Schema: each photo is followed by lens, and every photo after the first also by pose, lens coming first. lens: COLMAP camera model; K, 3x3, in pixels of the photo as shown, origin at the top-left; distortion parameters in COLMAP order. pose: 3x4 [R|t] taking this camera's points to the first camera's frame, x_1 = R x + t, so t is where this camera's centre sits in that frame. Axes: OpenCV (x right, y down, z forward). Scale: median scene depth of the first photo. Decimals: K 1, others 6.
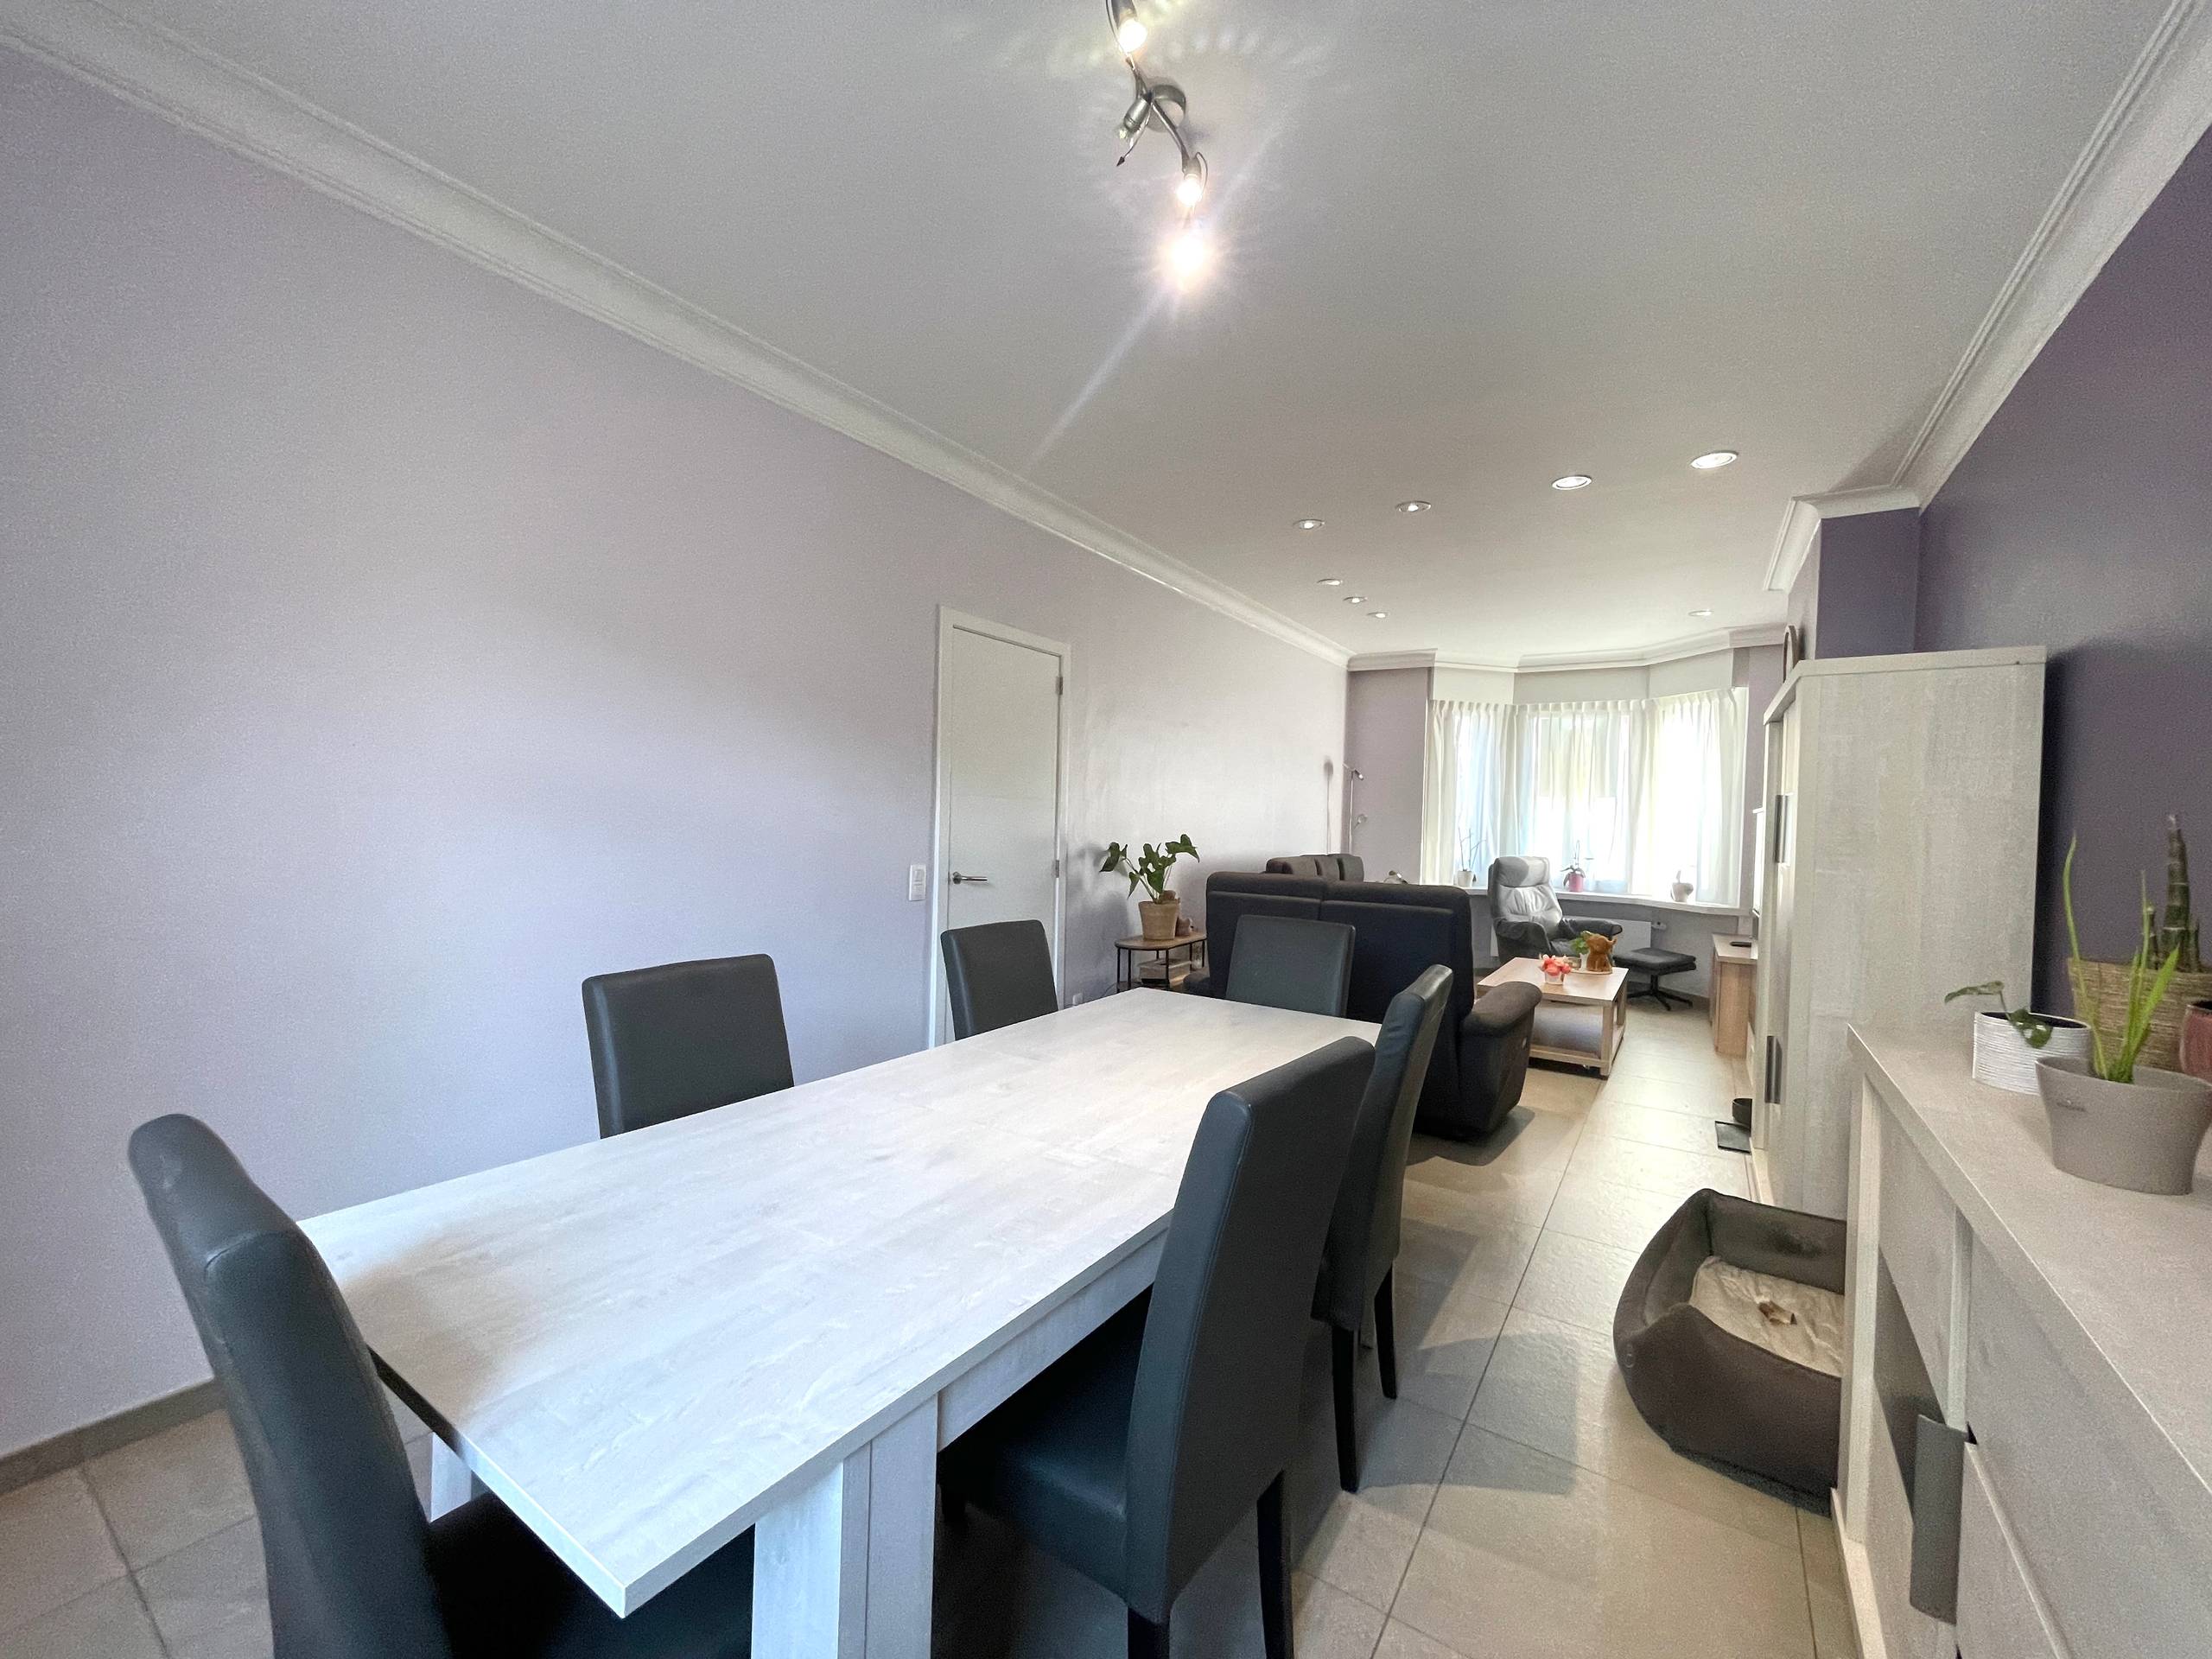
lens RADIAL K [[893.6, 0, 1108.2], [0, 893.6, 833.0], [0, 0, 1]] dist [-0.003794, -0.000105]
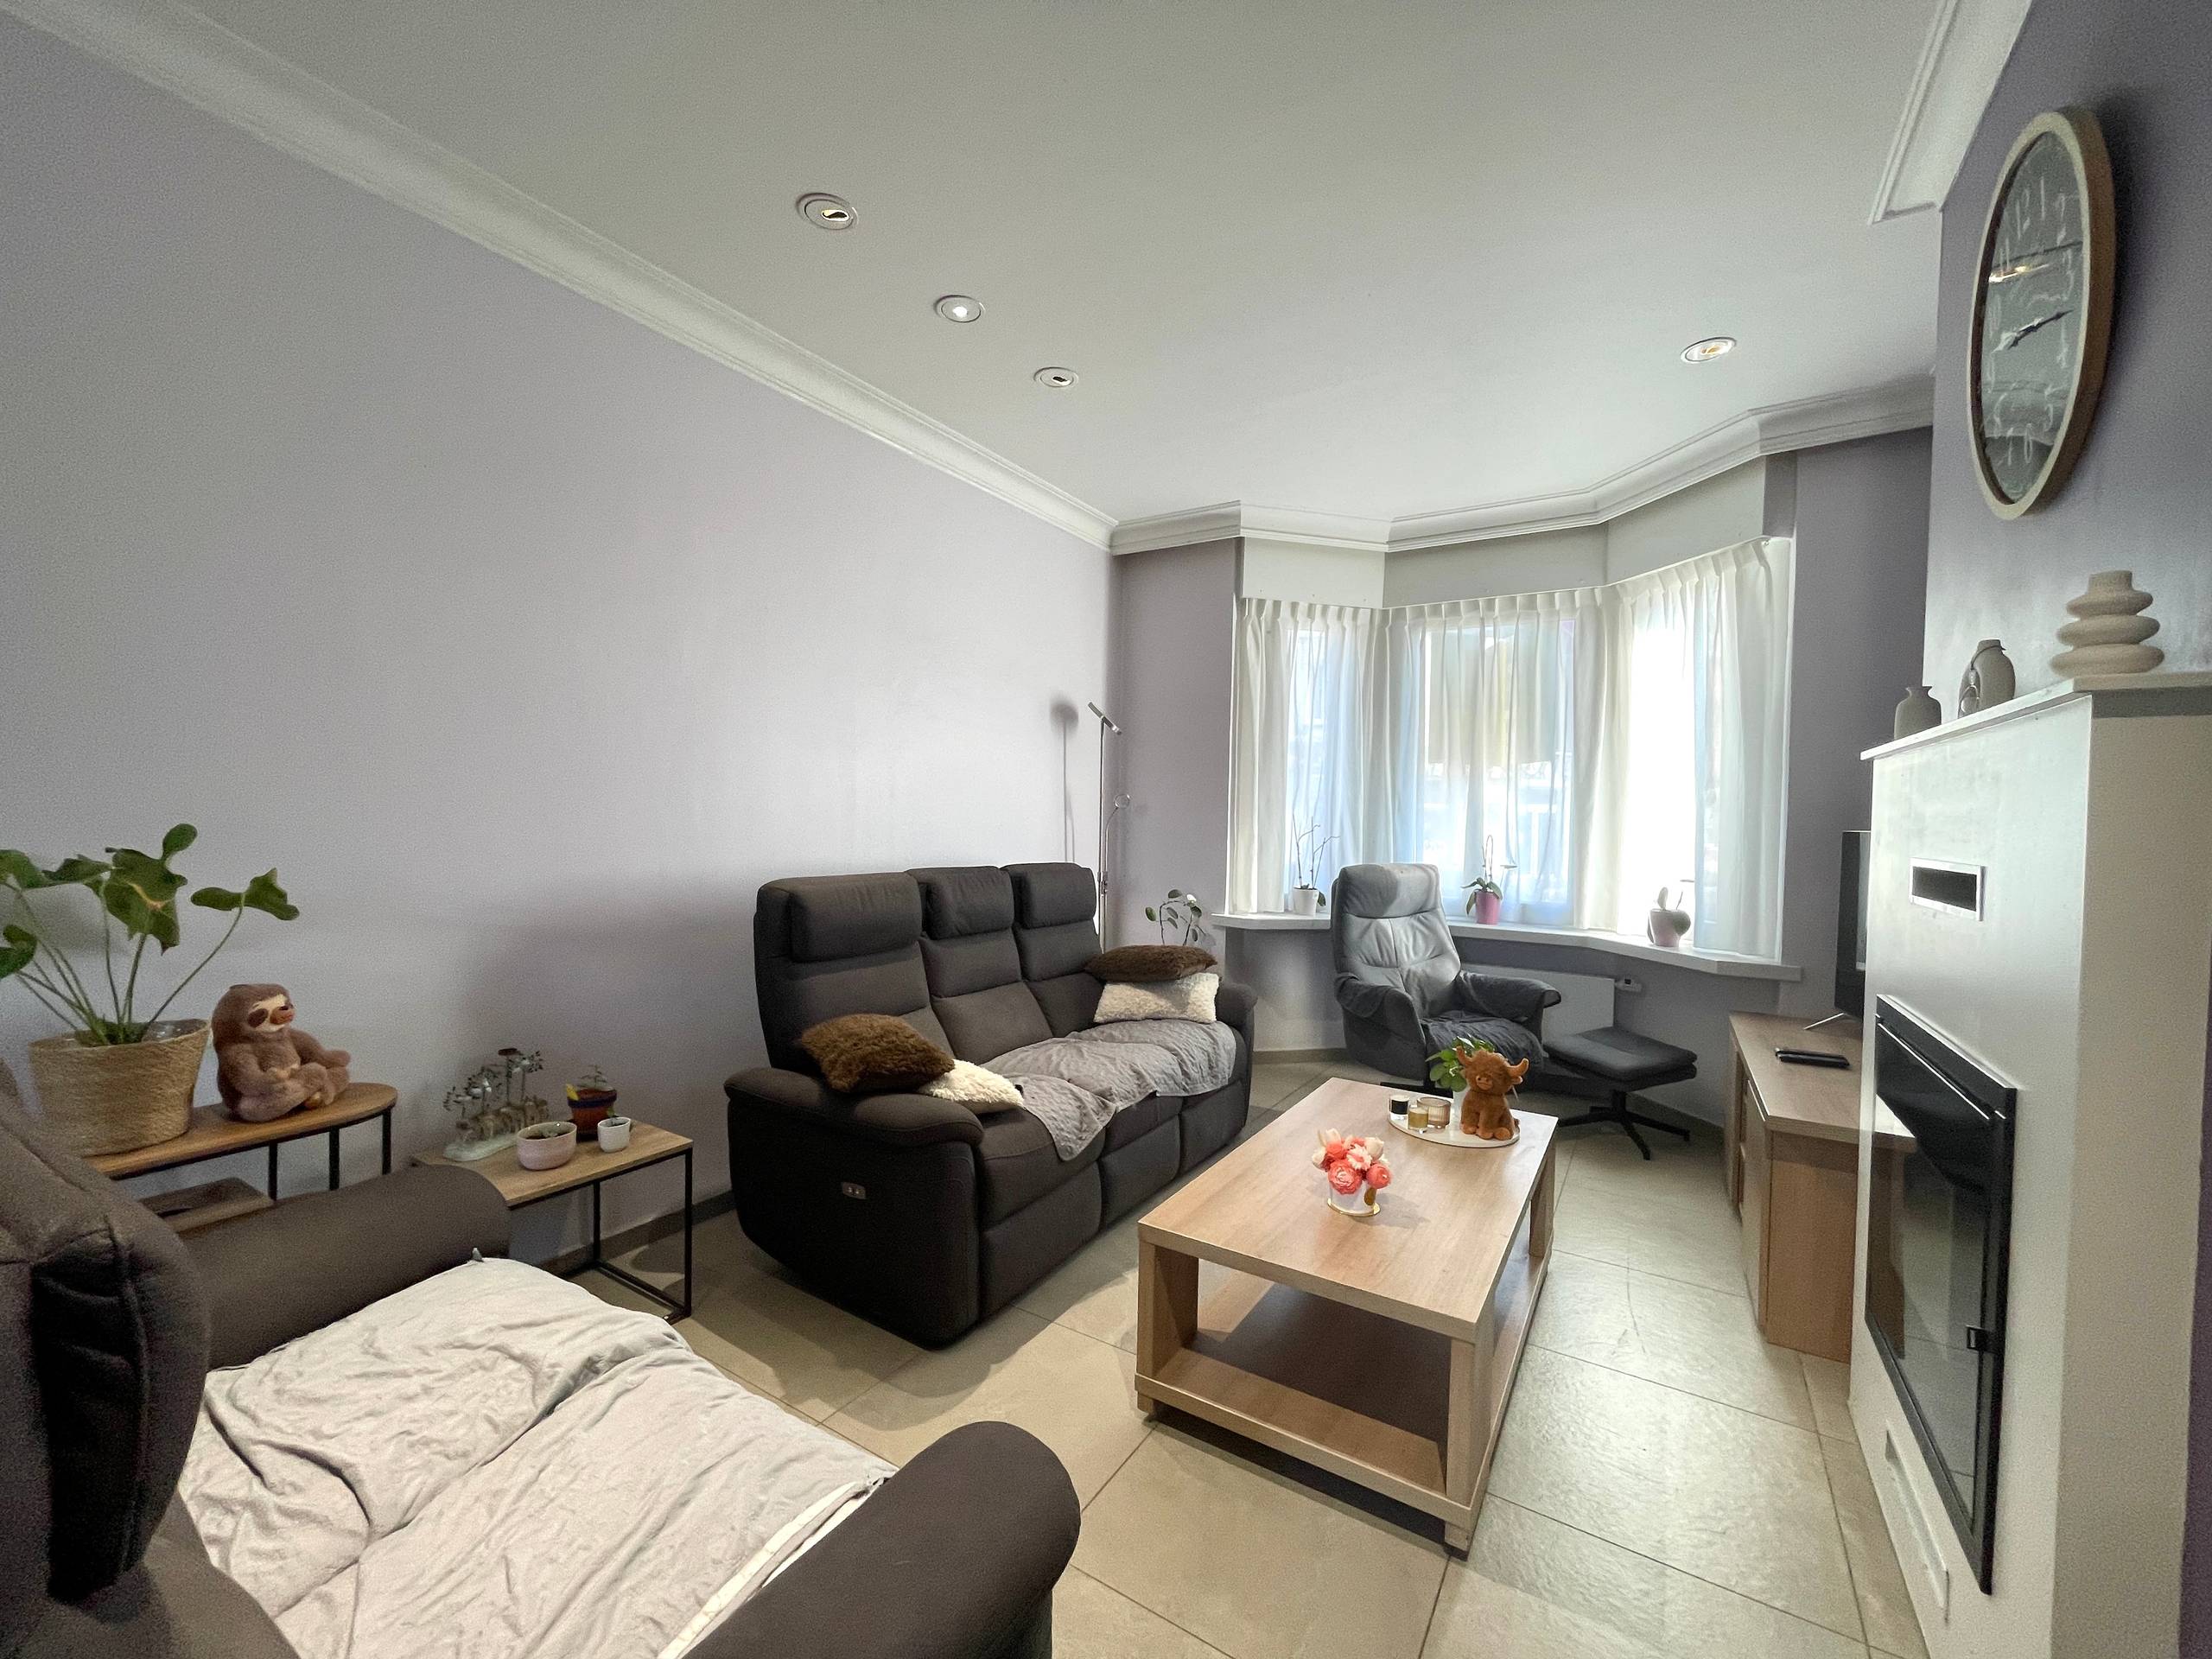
lens RADIAL K [[893.6, 0, 1100.0], [0, 893.6, 829.7], [0, 0, 1]] dist [-0.003794, -0.000105]
pose [[0.999857, -0.005200, 0.016068, 0.267845], [0.005259, 0.999980, -0.003587, 0.005606], [-0.016049, 0.003671, 0.999864, 0.429455]]
